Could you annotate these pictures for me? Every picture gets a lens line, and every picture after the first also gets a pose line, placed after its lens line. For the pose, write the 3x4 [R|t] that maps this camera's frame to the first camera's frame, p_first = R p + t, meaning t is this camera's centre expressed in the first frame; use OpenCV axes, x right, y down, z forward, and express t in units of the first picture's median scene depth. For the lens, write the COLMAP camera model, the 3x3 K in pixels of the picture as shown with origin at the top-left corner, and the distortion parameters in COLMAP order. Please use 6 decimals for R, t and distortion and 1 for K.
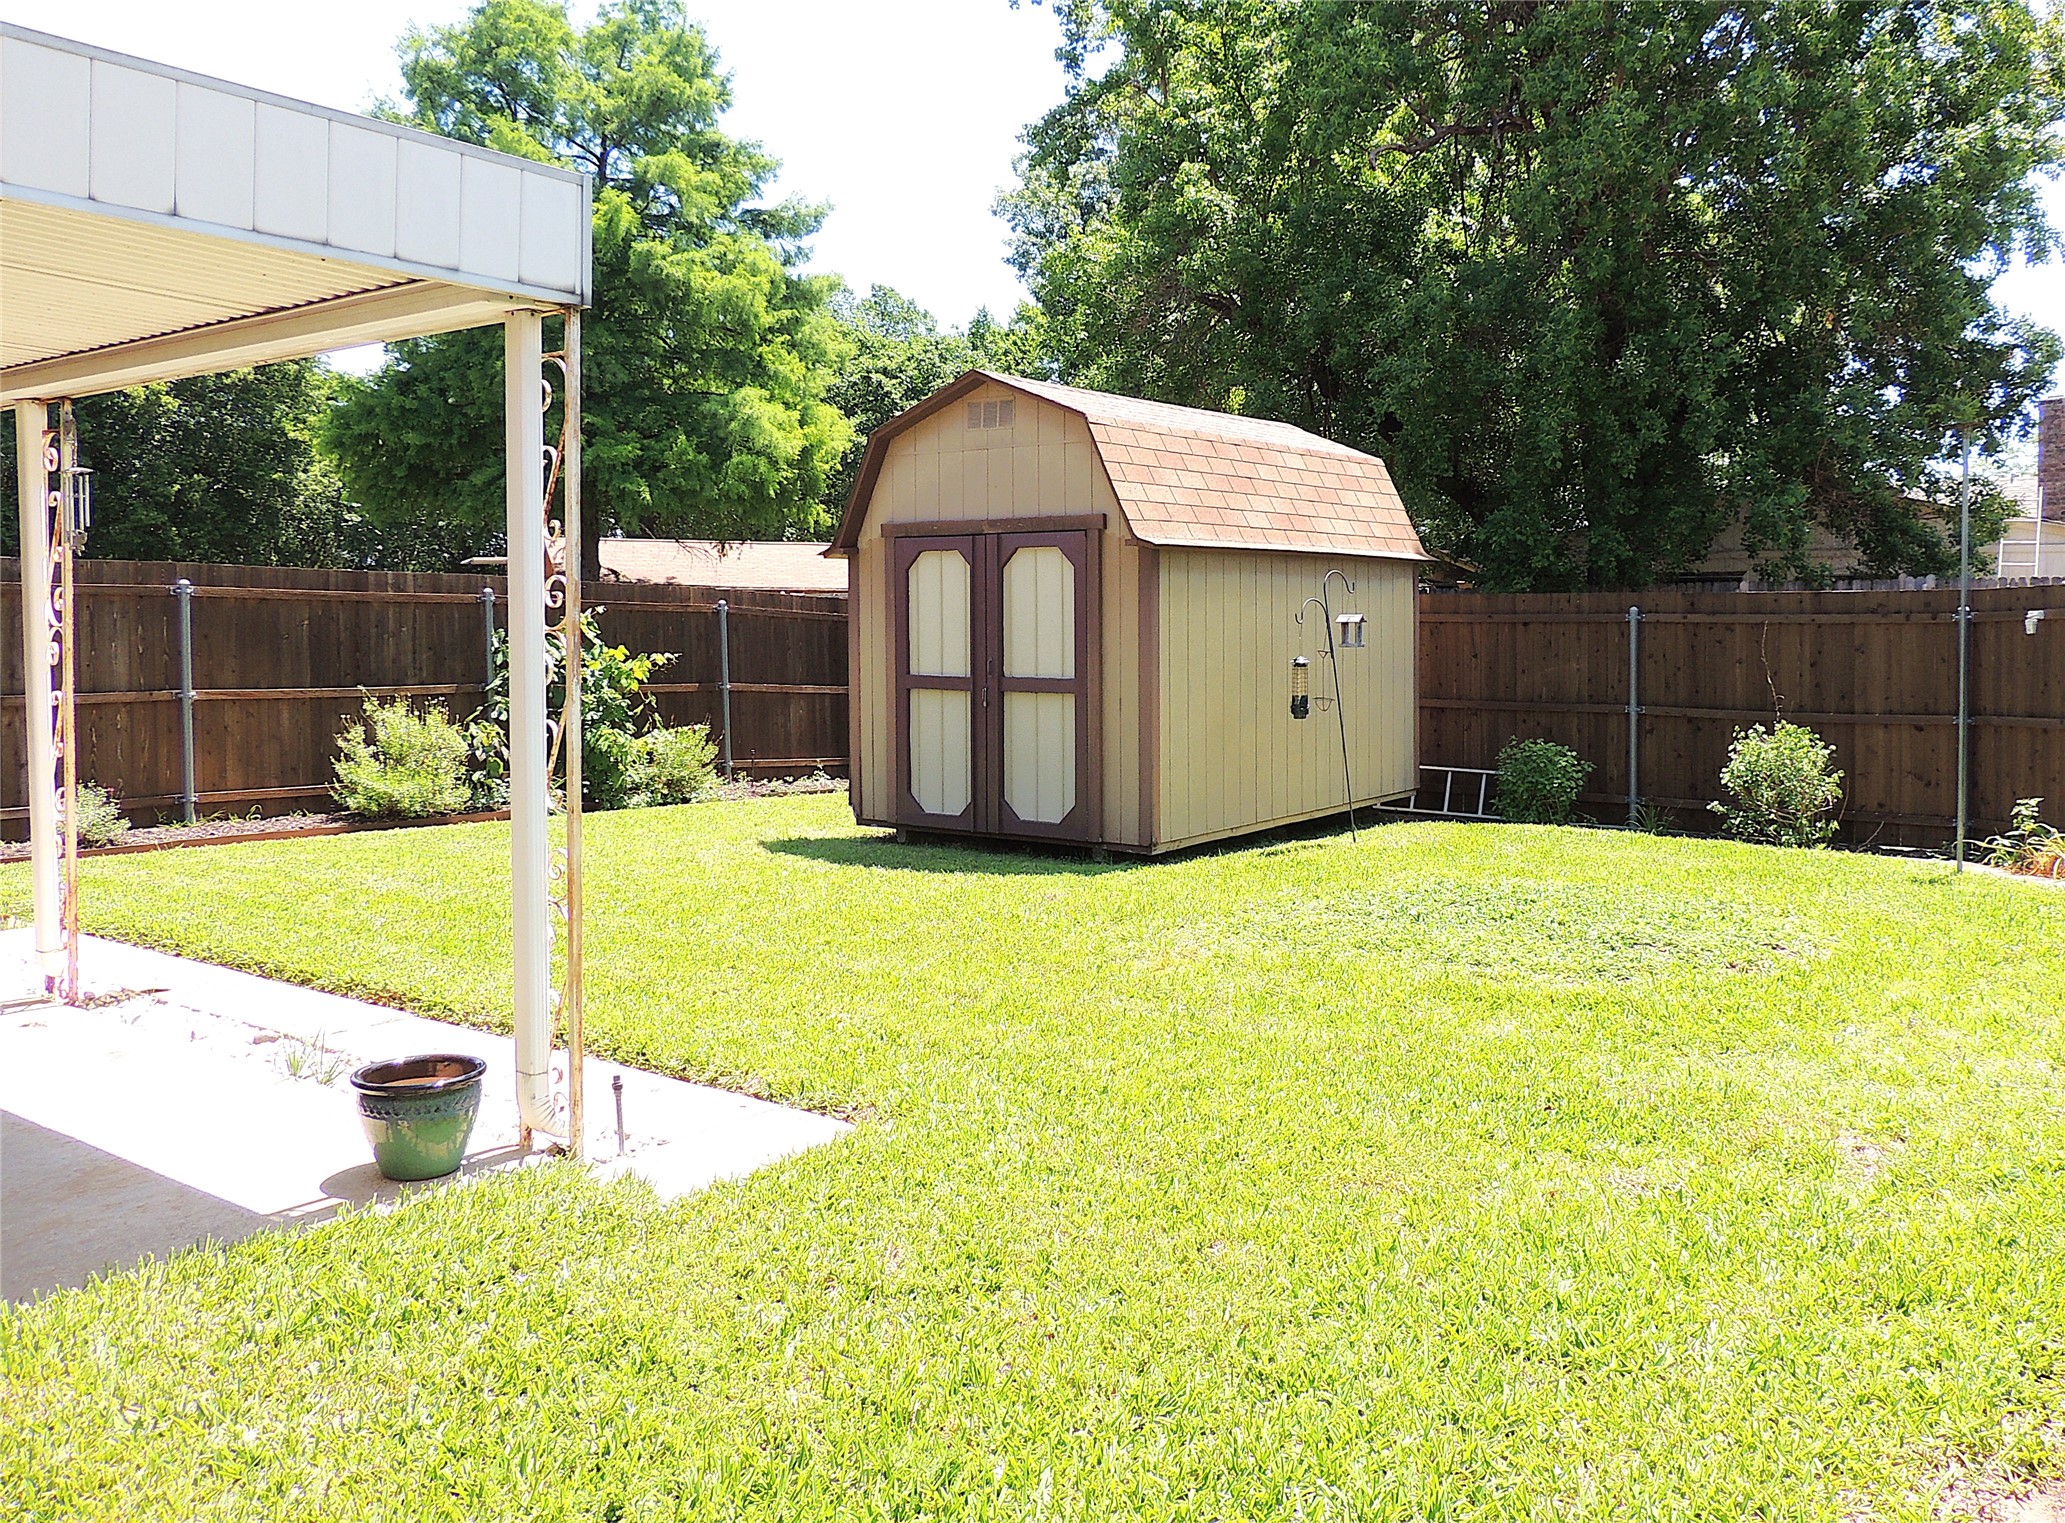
lens RADIAL K [[1643.2, 0, 1141.1], [0, 1643.2, 672.2], [0, 0, 1]] dist [-0.011838, -0.006654]
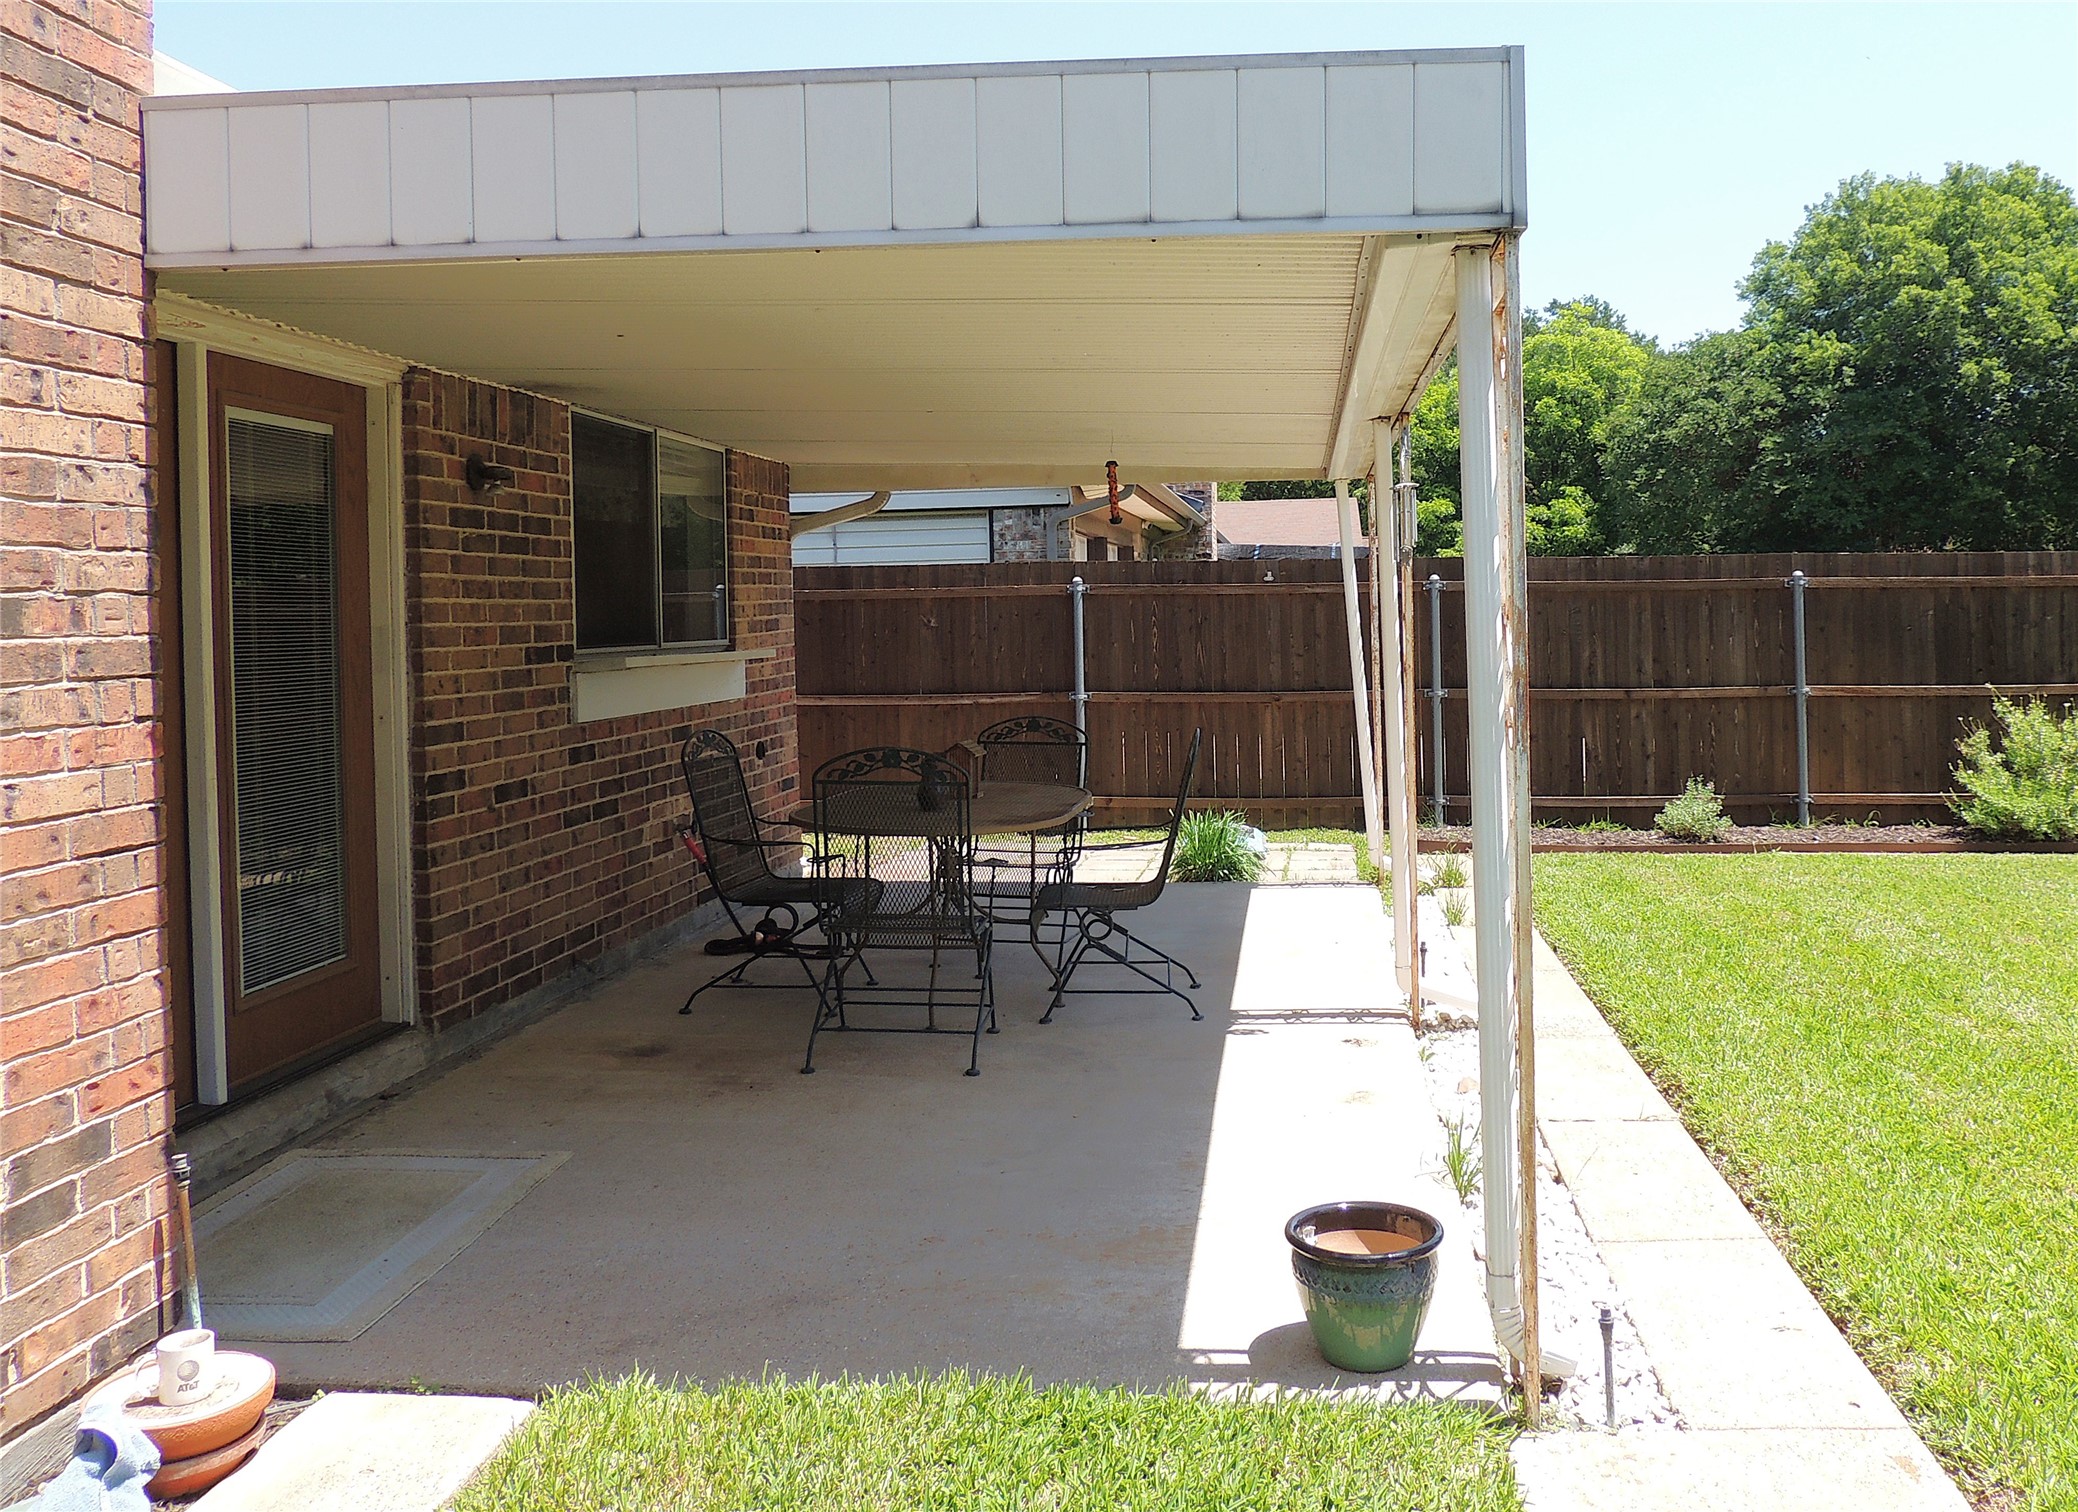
lens RADIAL K [[1700.5, 0, 1194.5], [0, 1700.5, 625.4], [0, 0, 1]] dist [-0.038801, 0.028816]
pose [[0.523518, -0.003732, -0.852006, 0.076657], [-0.004890, 0.999961, -0.007385, -0.015261], [0.852000, 0.008033, 0.523480, 0.175080]]
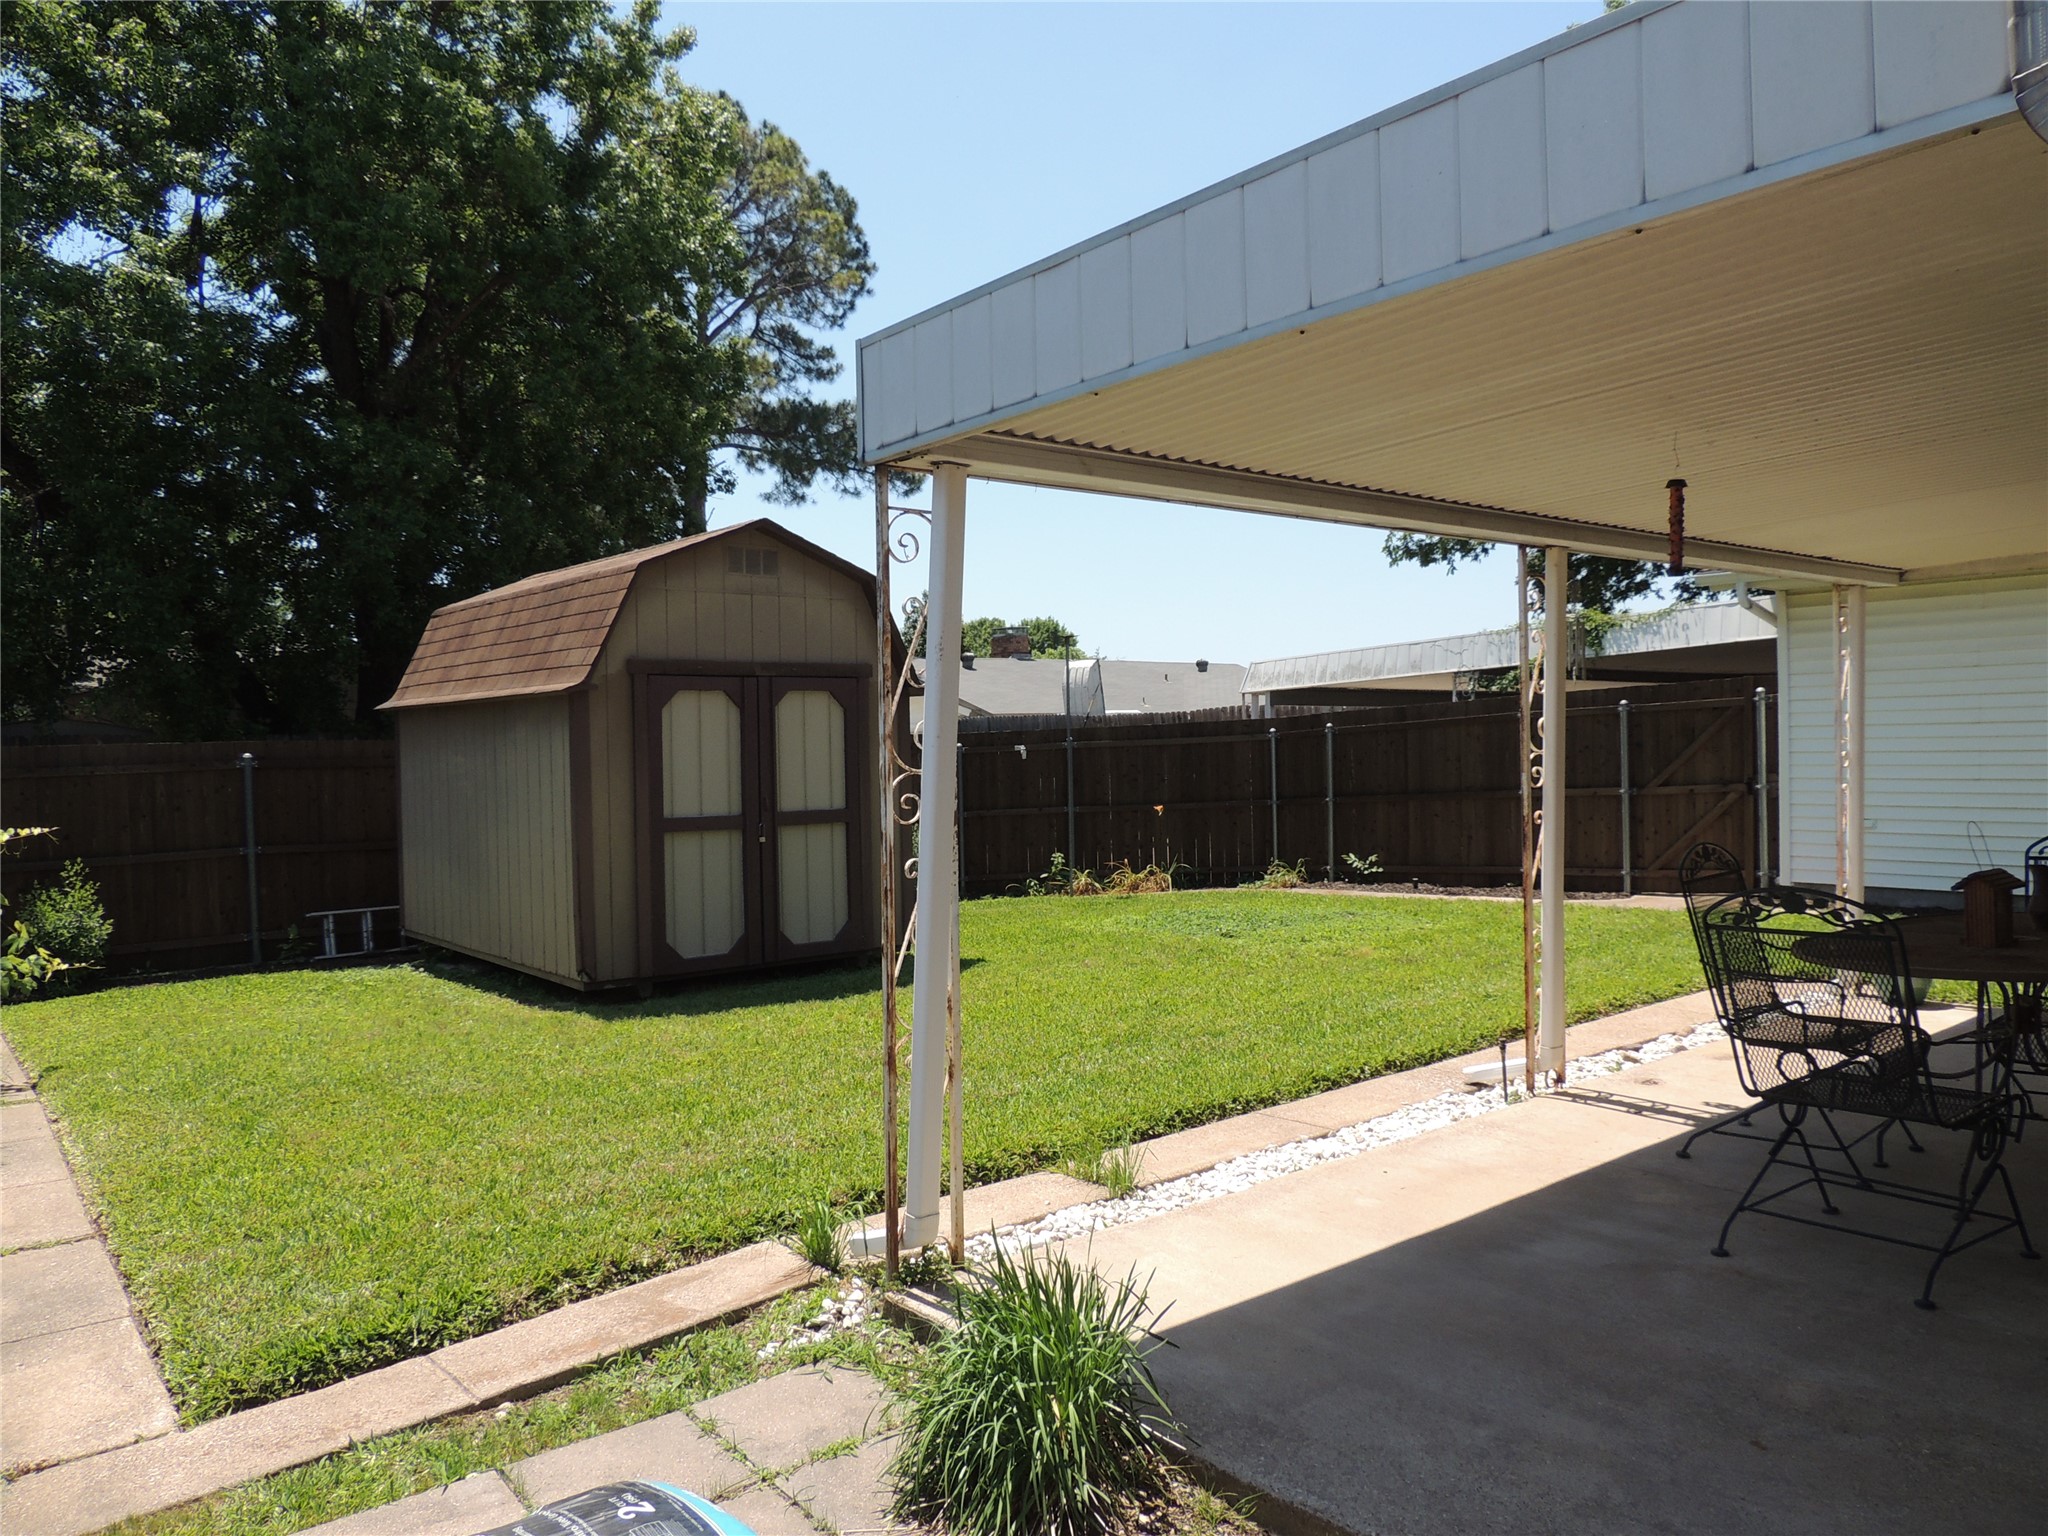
lens RADIAL K [[1454.2, 0, 1026.9], [0, 1454.2, 771.6], [0, 0, 1]] dist [-0.018856, 0.000520]
pose [[0.277086, -0.020402, 0.960629, -0.858575], [0.051723, 0.998642, 0.006290, -0.018952], [-0.959452, 0.047944, 0.277764, 0.537622]]
